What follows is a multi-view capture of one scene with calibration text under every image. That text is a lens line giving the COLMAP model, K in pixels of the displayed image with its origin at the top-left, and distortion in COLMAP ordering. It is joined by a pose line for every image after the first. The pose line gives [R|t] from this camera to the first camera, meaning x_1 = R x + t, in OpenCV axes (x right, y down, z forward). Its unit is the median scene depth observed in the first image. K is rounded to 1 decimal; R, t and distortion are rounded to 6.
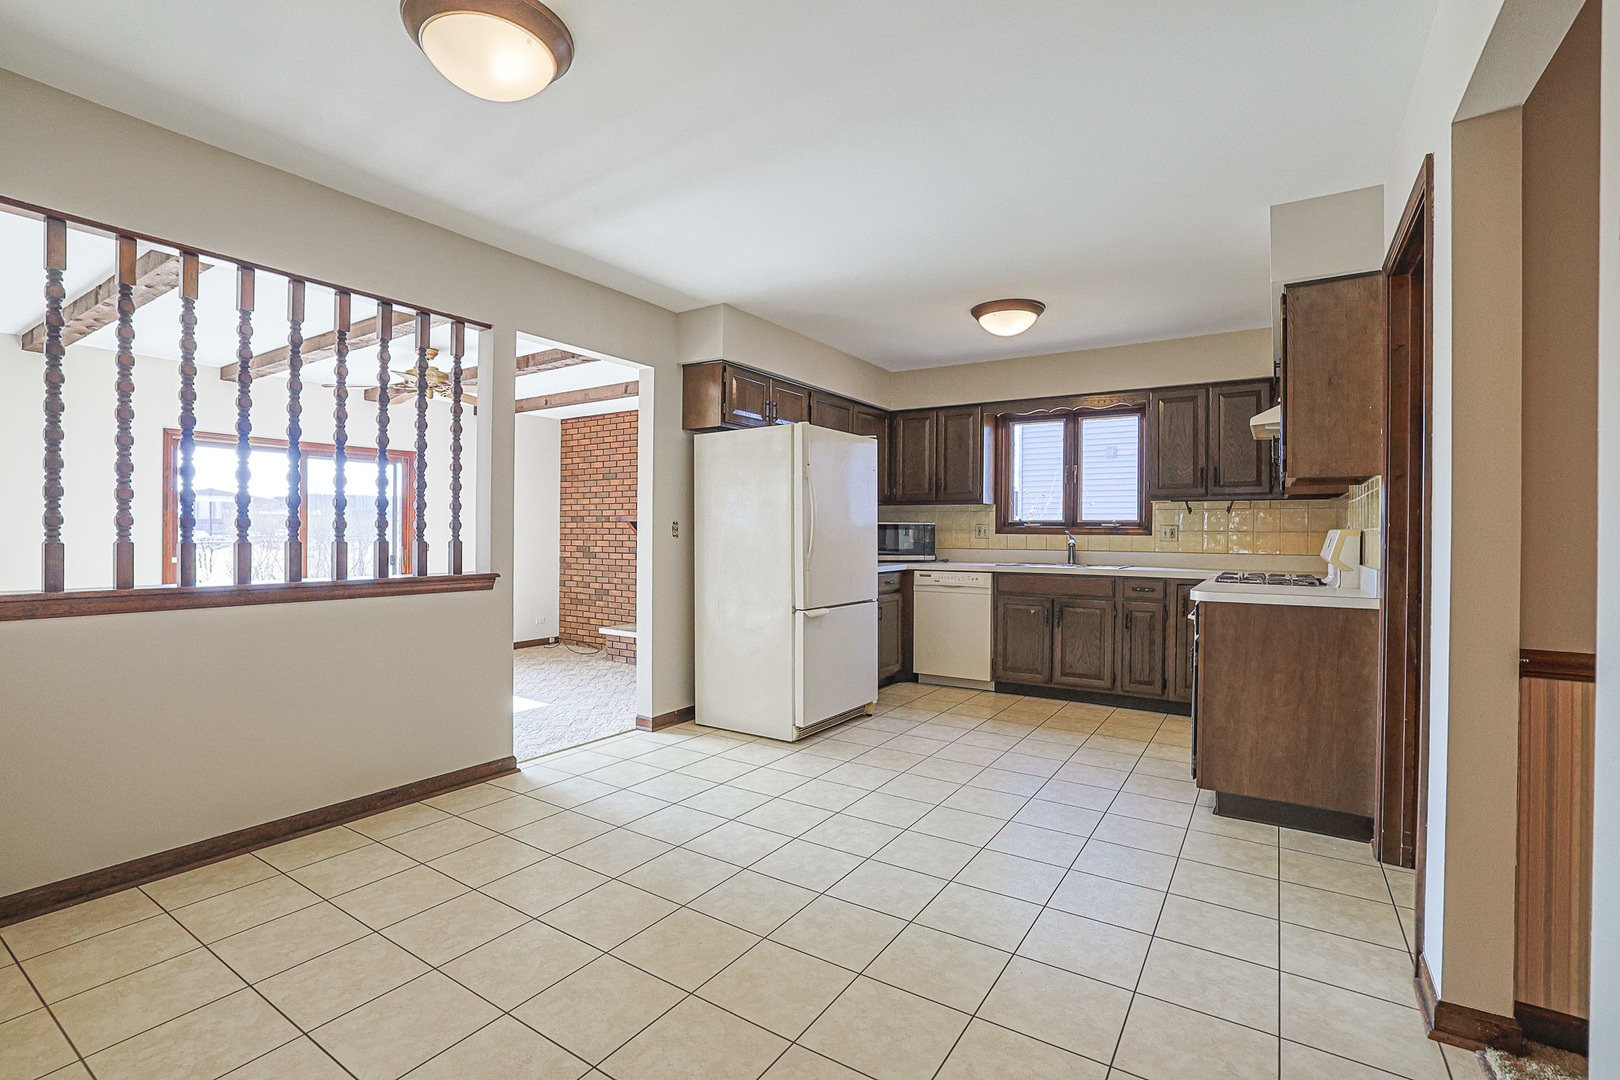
lens RADIAL K [[730.1, 0, 816.4], [0, 730.1, 538.6], [0, 0, 1]] dist [-0.025891, 0.004952]
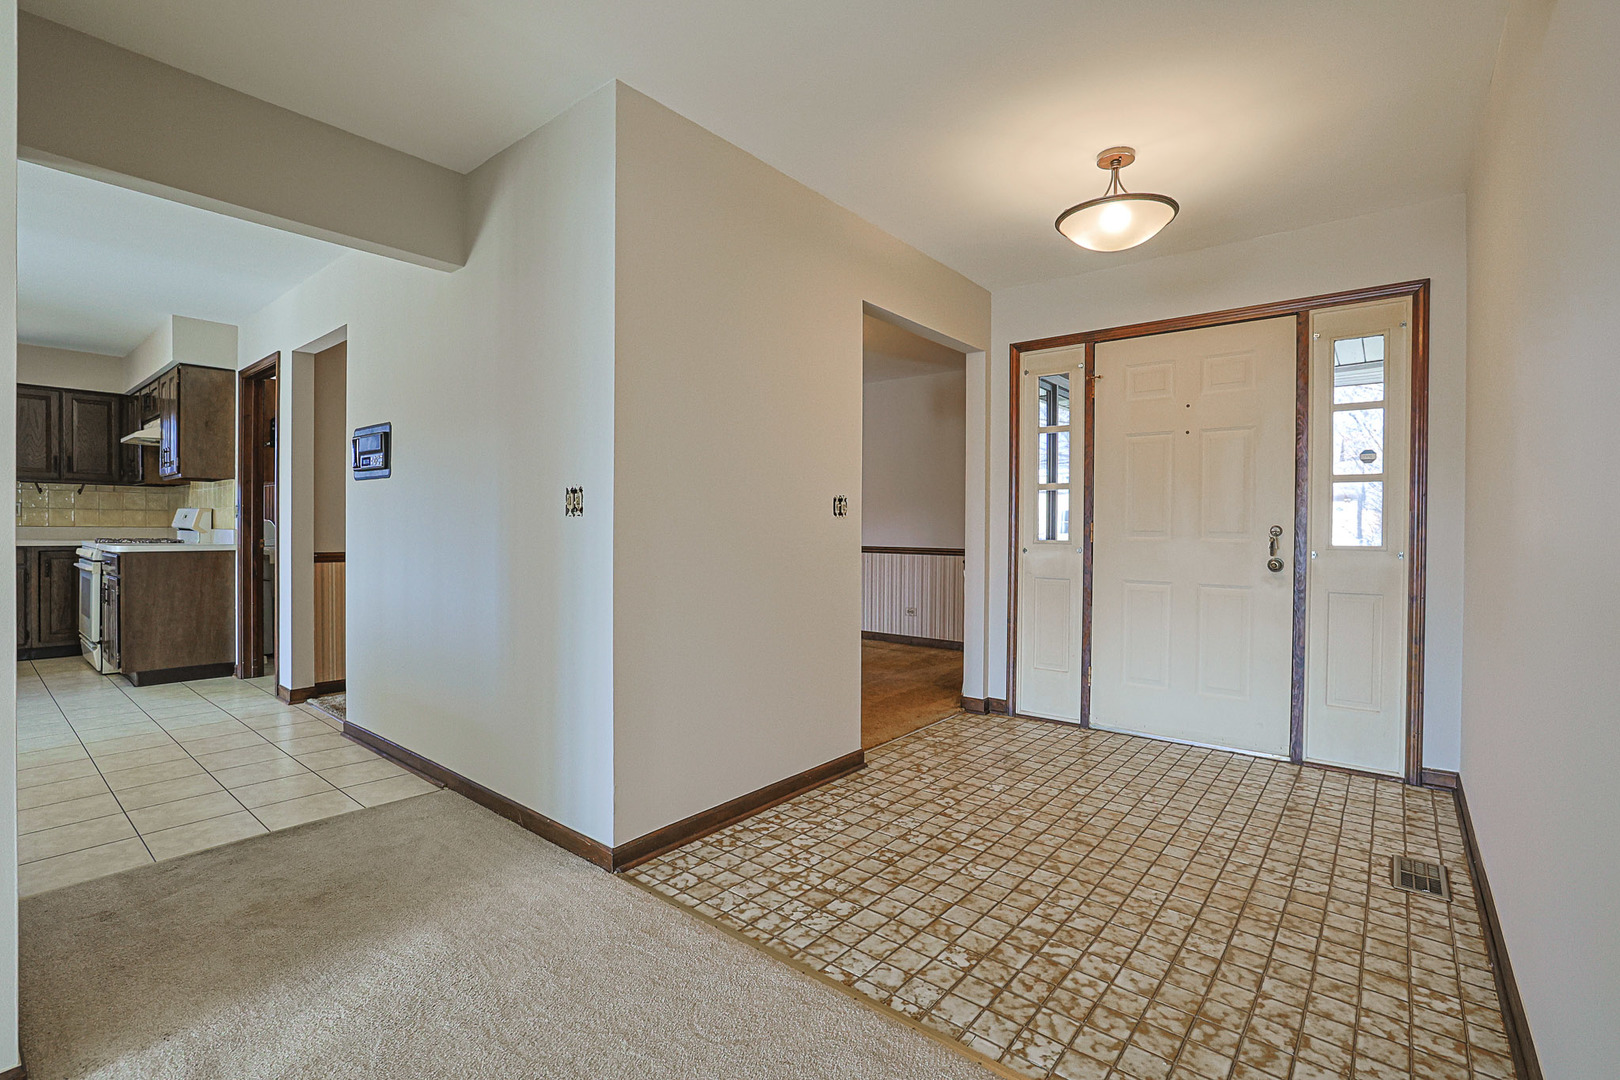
lens RADIAL K [[730.1, 0, 802.0], [0, 730.1, 534.0], [0, 0, 1]] dist [-0.025891, 0.004952]
pose [[0.118087, -0.015795, 0.992878, -0.506448], [-0.000780, 0.999872, 0.015999, 0.013133], [-0.993003, -0.002664, 0.118060, -0.386968]]
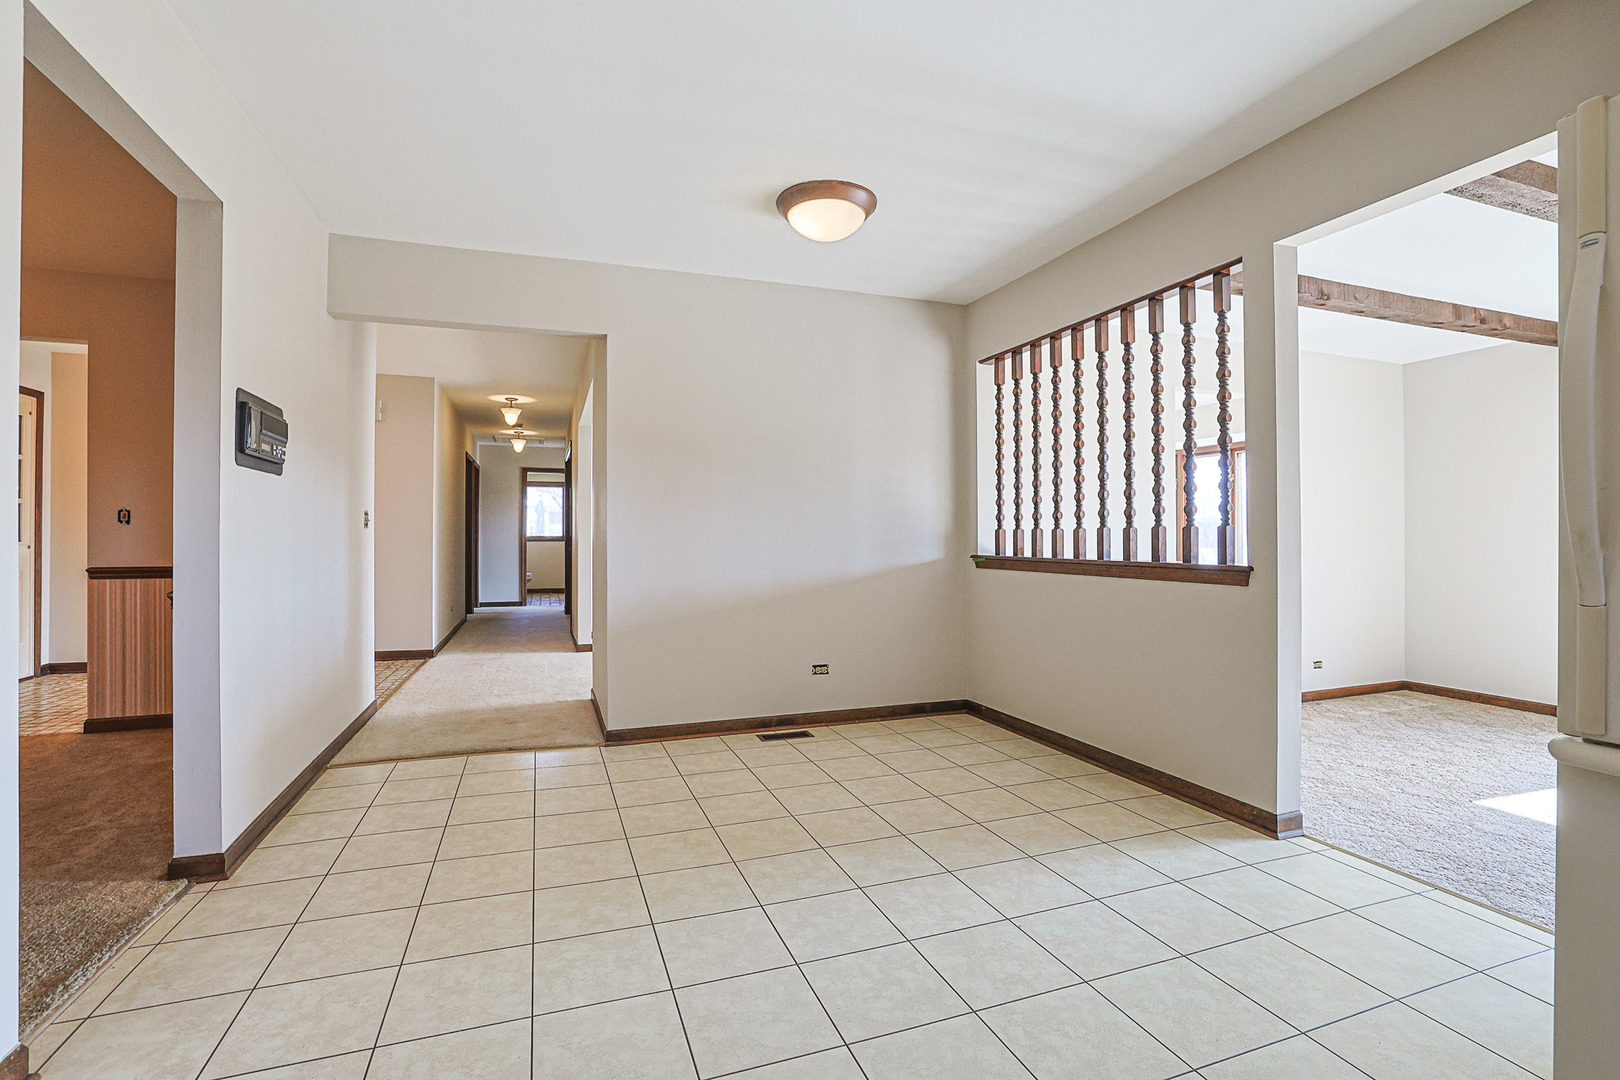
lens RADIAL K [[730.1, 0, 788.0], [0, 730.1, 529.7], [0, 0, 1]] dist [-0.025891, 0.004952]
pose [[-0.616819, -0.016213, -0.786938, 0.333592], [-0.010800, 0.999868, -0.012135, 0.015880], [0.787031, 0.001014, -0.616913, 0.750204]]
